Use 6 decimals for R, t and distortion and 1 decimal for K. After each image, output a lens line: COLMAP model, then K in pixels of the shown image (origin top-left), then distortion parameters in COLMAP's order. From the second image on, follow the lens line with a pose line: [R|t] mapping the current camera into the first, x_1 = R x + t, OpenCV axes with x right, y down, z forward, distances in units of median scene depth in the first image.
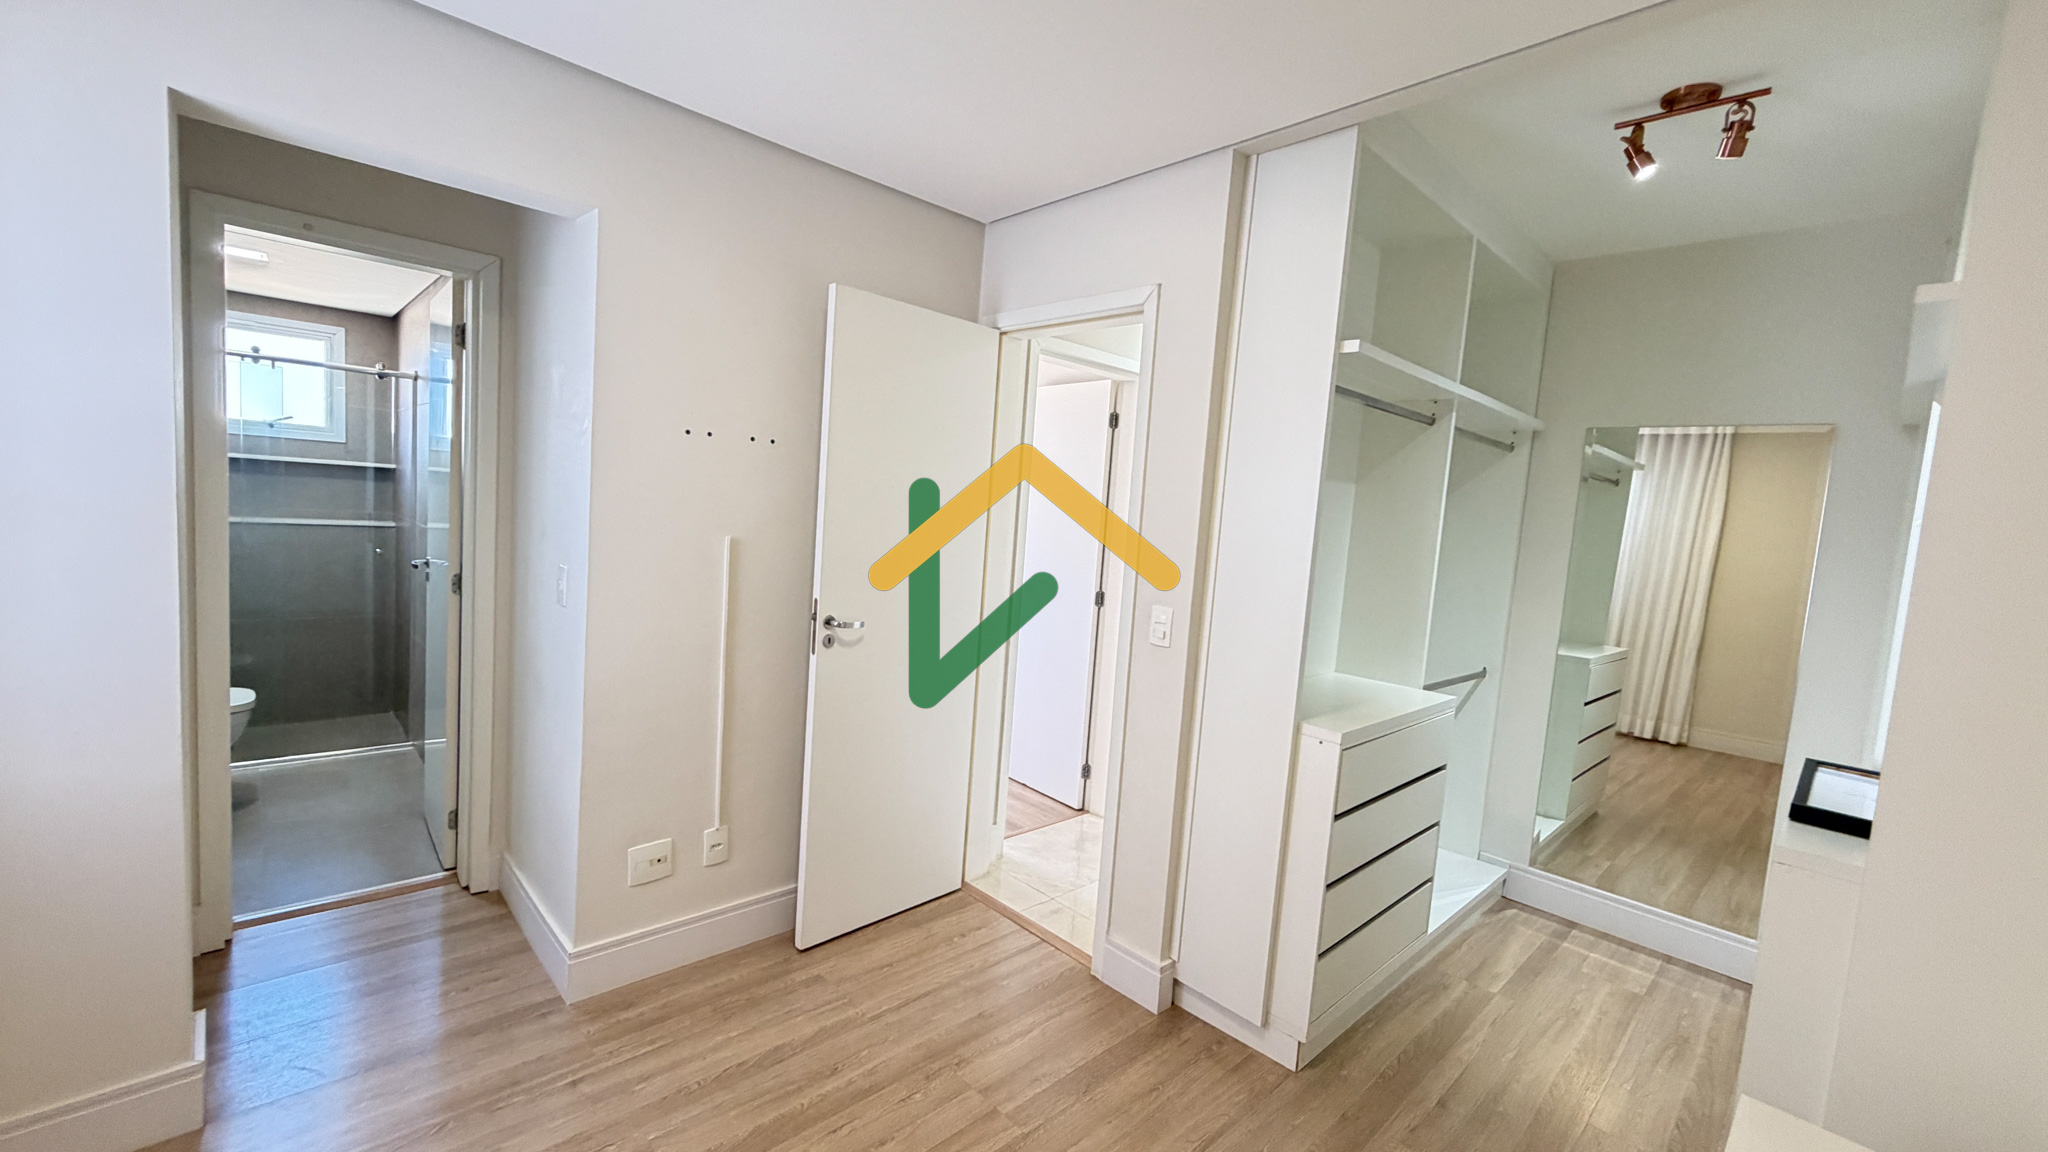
lens RADIAL K [[820.1, 0, 1015.1], [0, 820.1, 574.4], [0, 0, 1]] dist [0.001086, 0.000121]
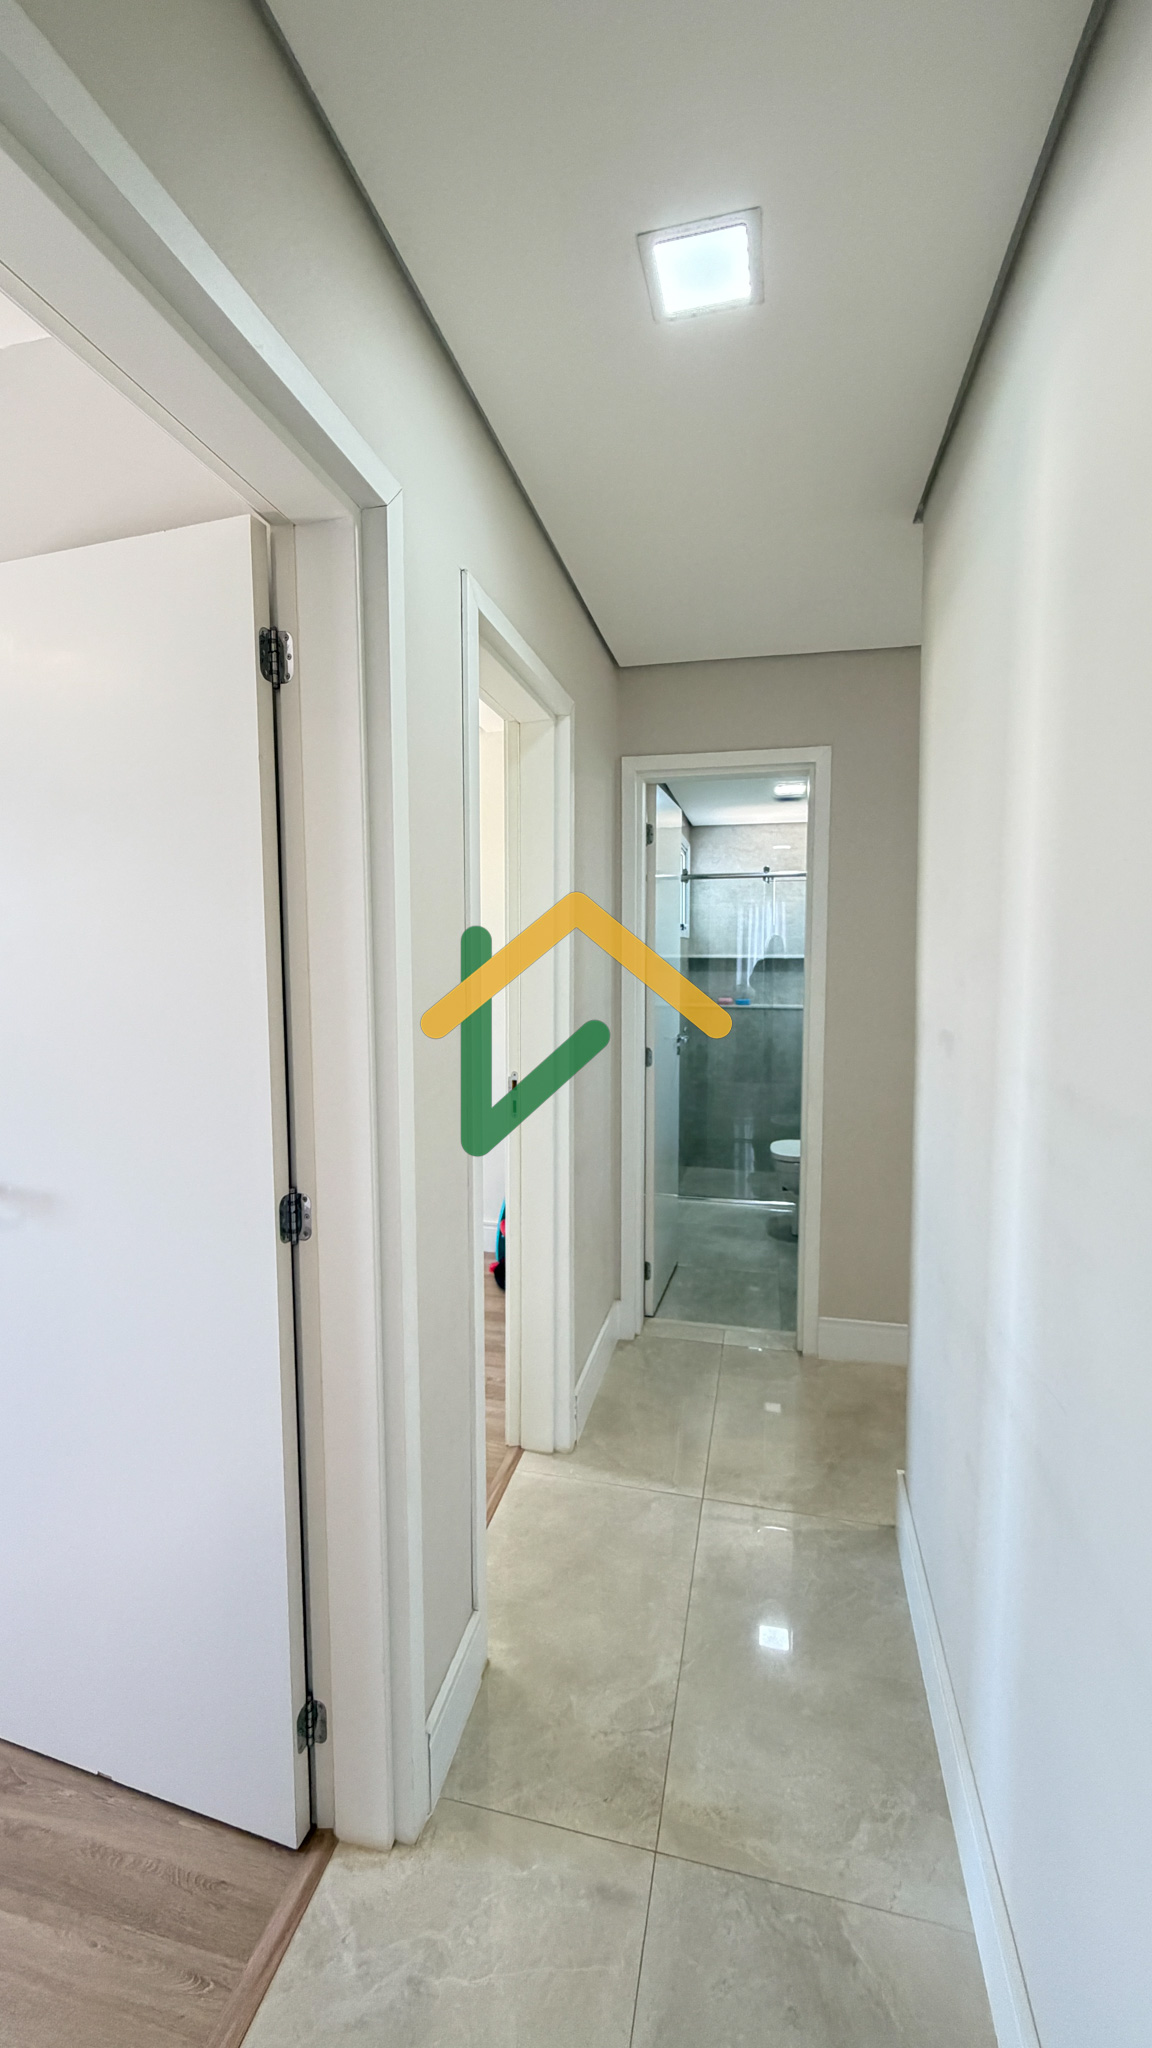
lens RADIAL K [[820.1, 0, 576.0], [0, 820.1, 1024.0], [0, 0, 1]] dist [0.001086, 0.000121]
pose [[0.833169, -0.125510, 0.538587, 0.053151], [0.112779, 0.992001, 0.056708, -0.091157], [-0.541397, 0.013494, 0.840659, 1.154229]]
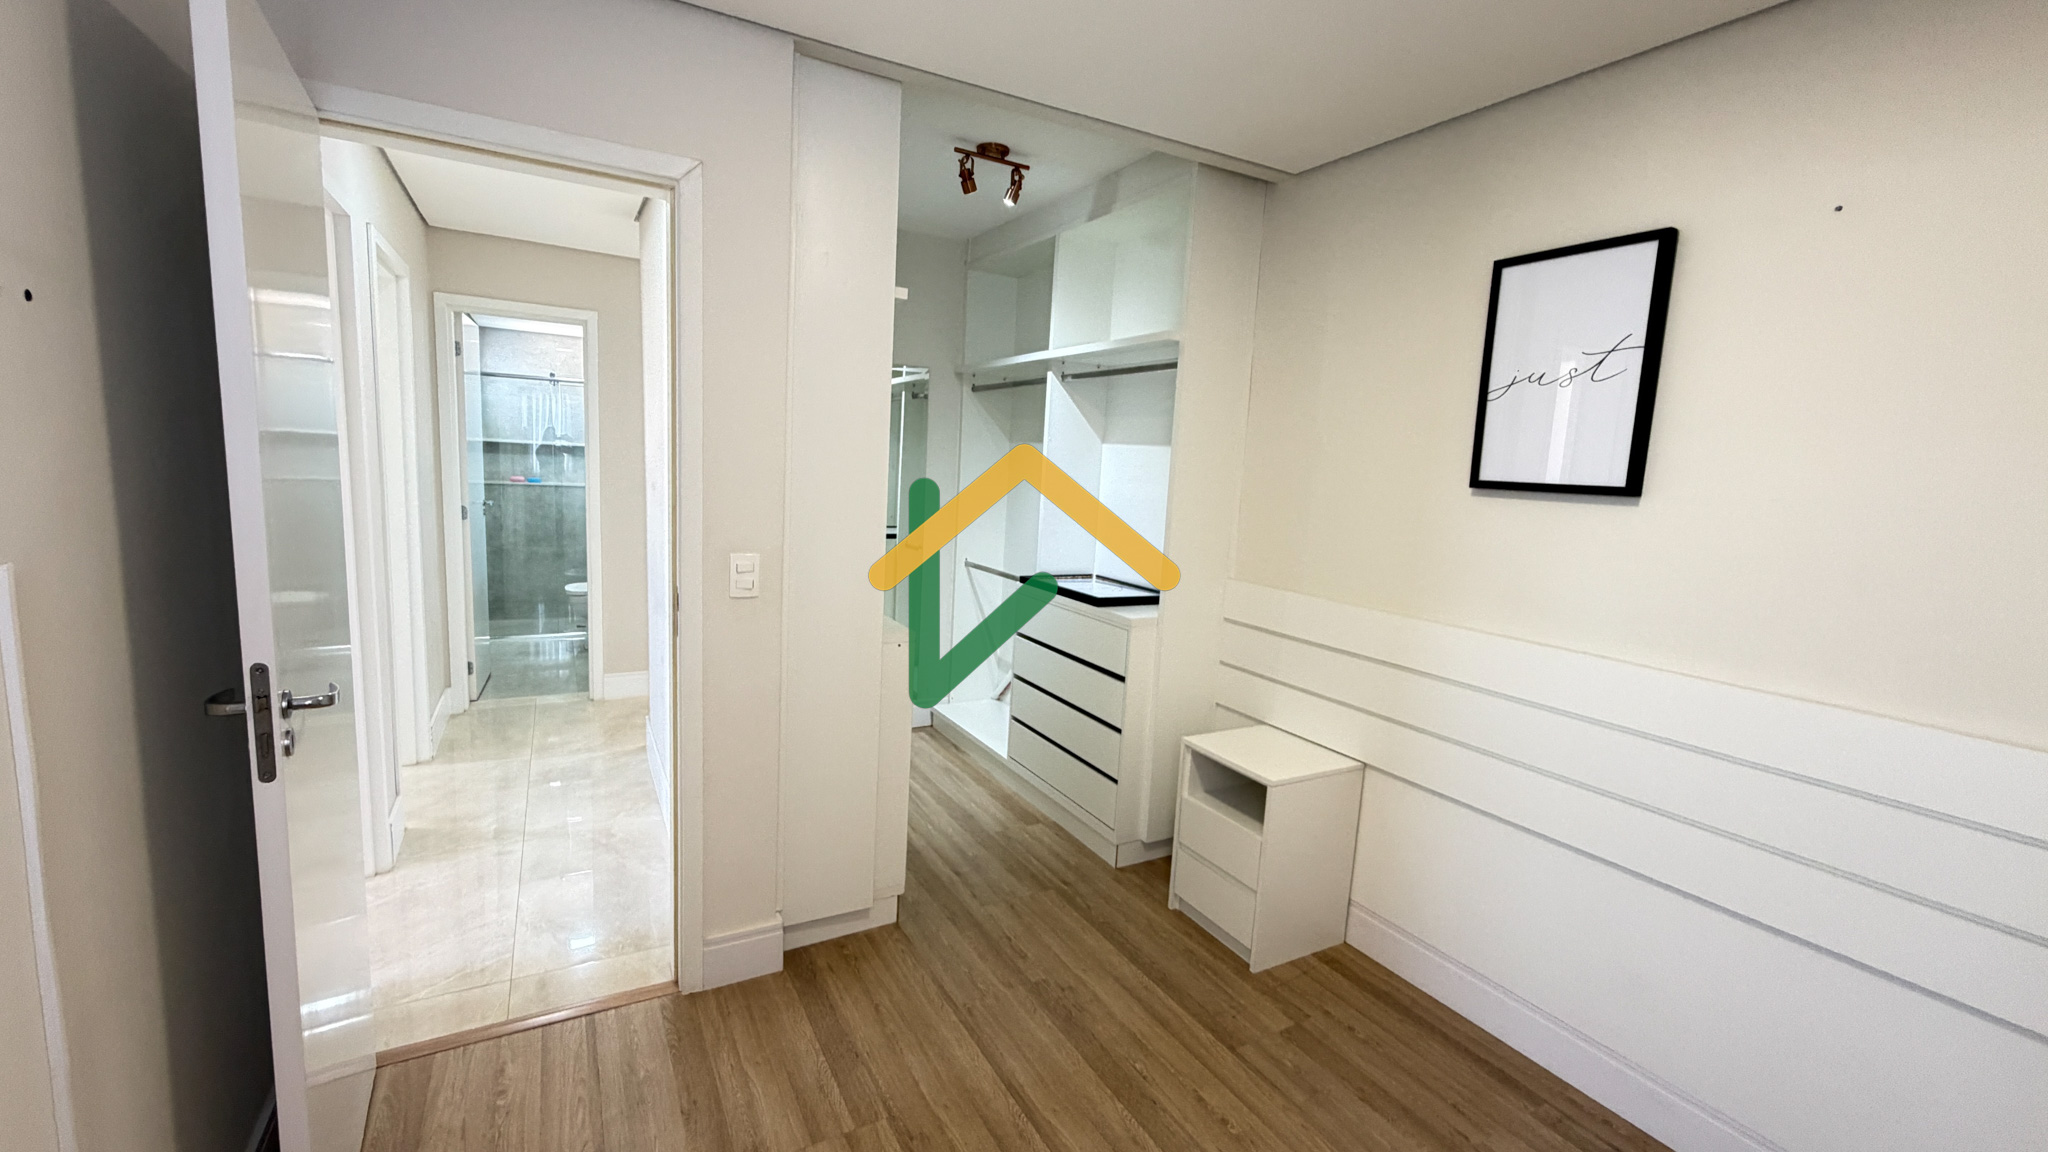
lens RADIAL K [[820.1, 0, 1015.1], [0, 820.1, 574.4], [0, 0, 1]] dist [0.001086, 0.000121]
pose [[0.250932, -0.192584, 0.948654, -0.628553], [0.048873, 0.981280, 0.186280, -0.095597], [-0.966770, -0.000380, 0.255646, 0.521748]]
